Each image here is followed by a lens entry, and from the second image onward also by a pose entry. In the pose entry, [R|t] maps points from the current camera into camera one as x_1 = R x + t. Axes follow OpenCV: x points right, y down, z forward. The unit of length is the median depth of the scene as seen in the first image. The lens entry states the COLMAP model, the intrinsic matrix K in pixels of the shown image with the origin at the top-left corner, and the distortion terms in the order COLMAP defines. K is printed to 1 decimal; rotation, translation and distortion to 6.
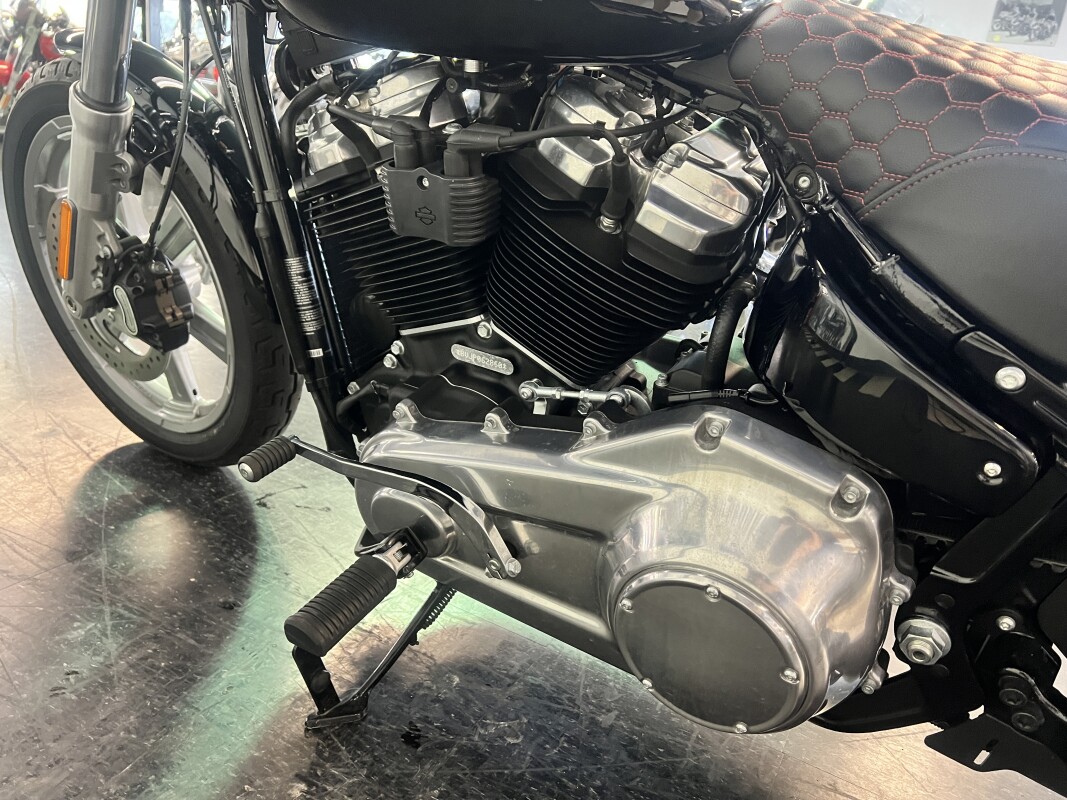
lens RADIAL K [[807.4, 0, 530.8], [0, 807.4, 406.9], [0, 0, 1]] dist [0.047810, -0.056116]
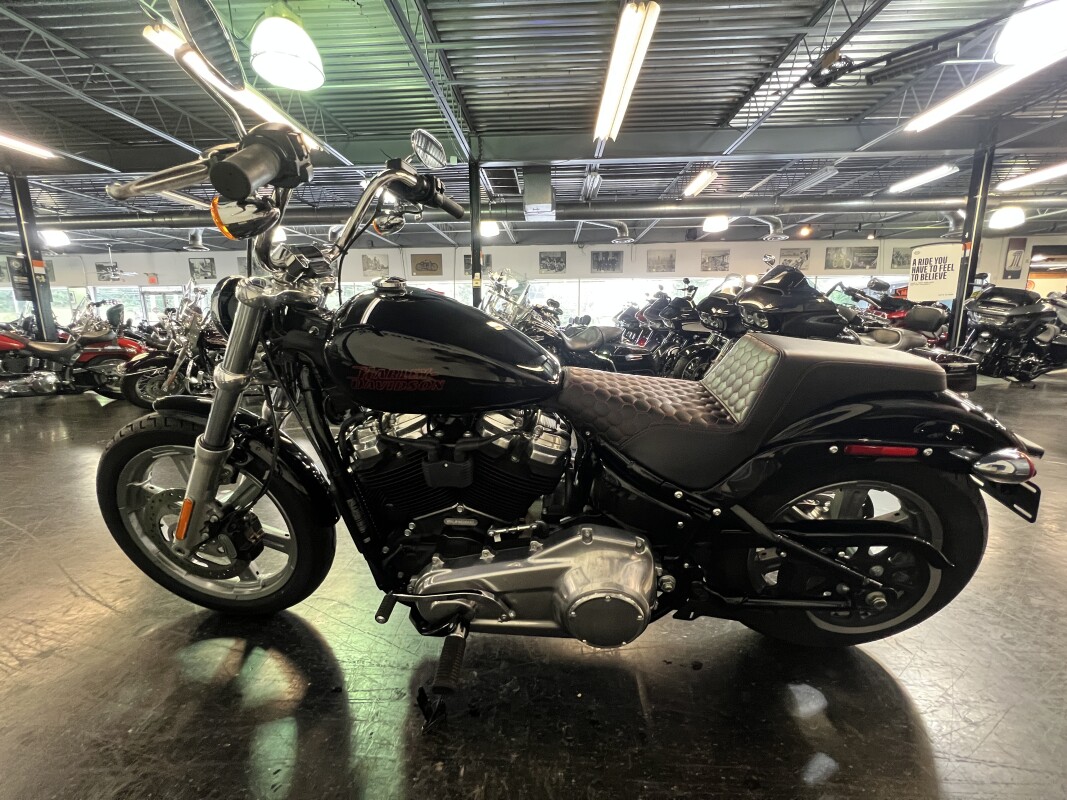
lens RADIAL K [[424.8, 0, 533.5], [0, 424.8, 400.0], [0, 0, 1]] dist [-0.000160, 0.000058]
pose [[0.888518, -0.202039, 0.411967, -0.318925], [0.256698, 0.963064, -0.081325, -0.253642], [-0.380319, 0.178010, 0.907562, -0.204063]]
